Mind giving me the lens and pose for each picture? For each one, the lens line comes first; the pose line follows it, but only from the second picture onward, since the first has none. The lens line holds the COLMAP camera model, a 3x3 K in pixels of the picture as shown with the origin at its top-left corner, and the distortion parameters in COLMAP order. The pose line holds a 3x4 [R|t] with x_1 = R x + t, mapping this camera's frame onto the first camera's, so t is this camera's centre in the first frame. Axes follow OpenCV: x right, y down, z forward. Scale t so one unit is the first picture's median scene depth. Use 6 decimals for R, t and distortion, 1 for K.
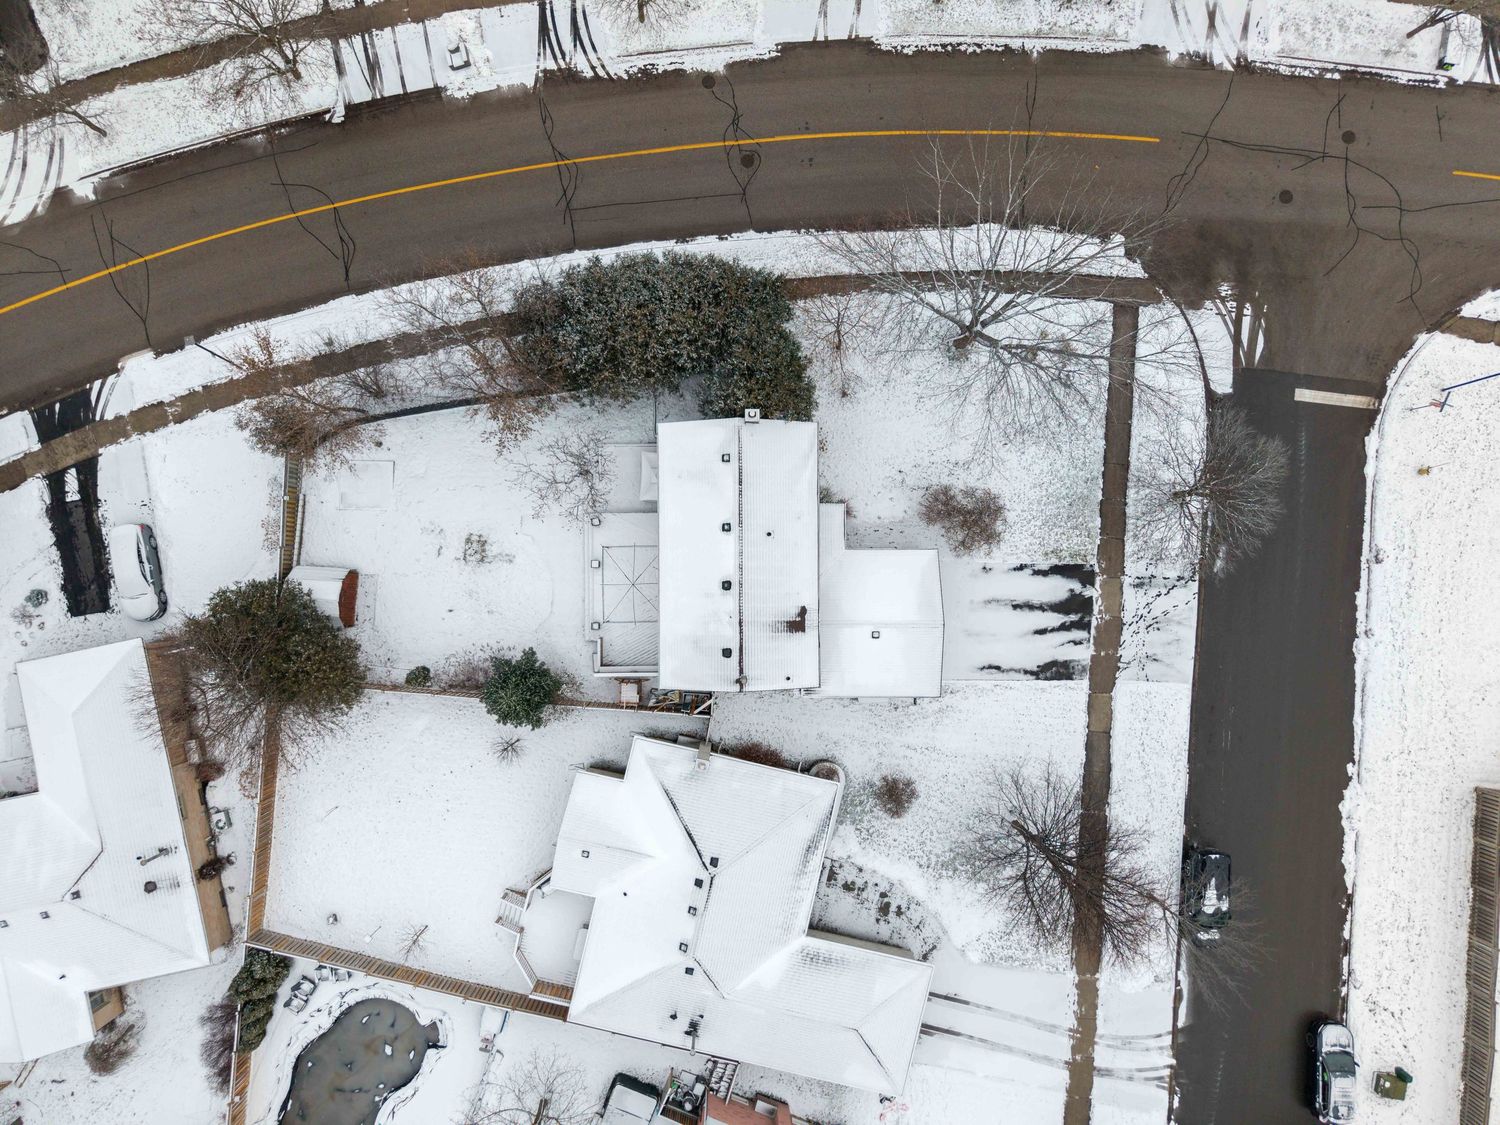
lens RADIAL K [[1041.7, 0, 758.5], [0, 1041.7, 563.0], [0, 0, 1]] dist [0.000129, -0.005089]
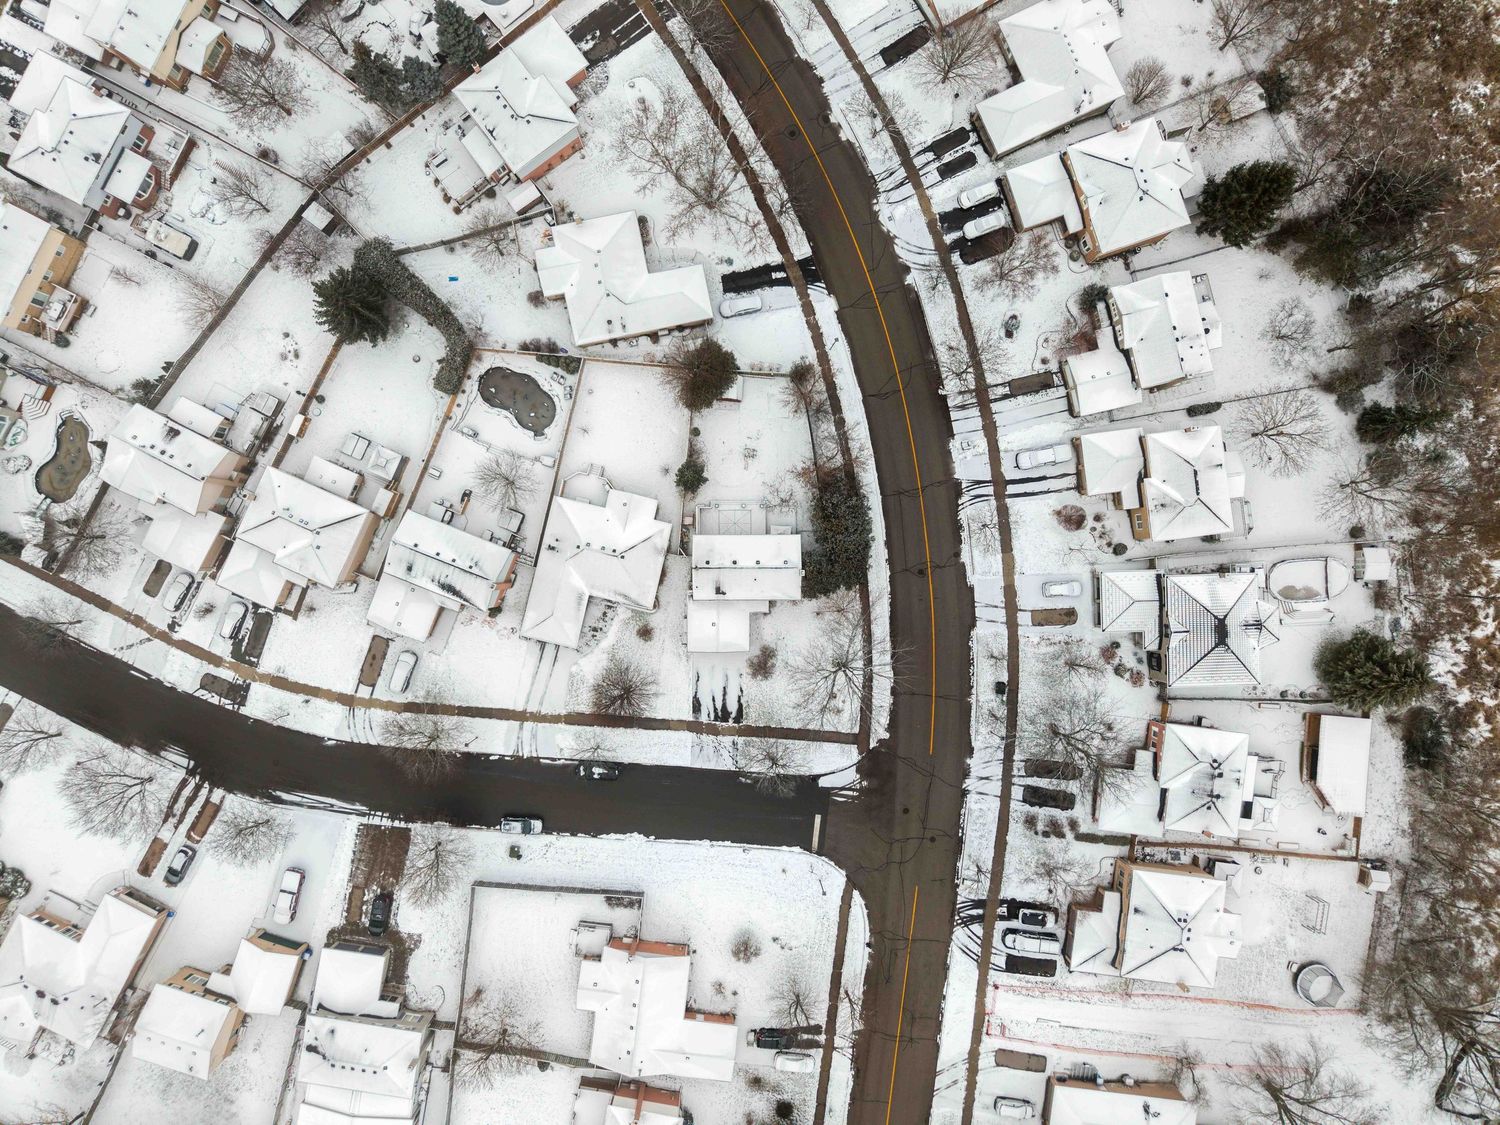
lens RADIAL K [[1008.3, 0, 744.7], [0, 1008.3, 564.7], [0, 0, 1]] dist [0.005953, -0.003601]
pose [[-0.002708, 0.999700, -0.024328, 0.028747], [-0.999990, -0.002619, 0.003707, -0.009763], [0.003642, 0.024338, 0.999697, -1.221602]]
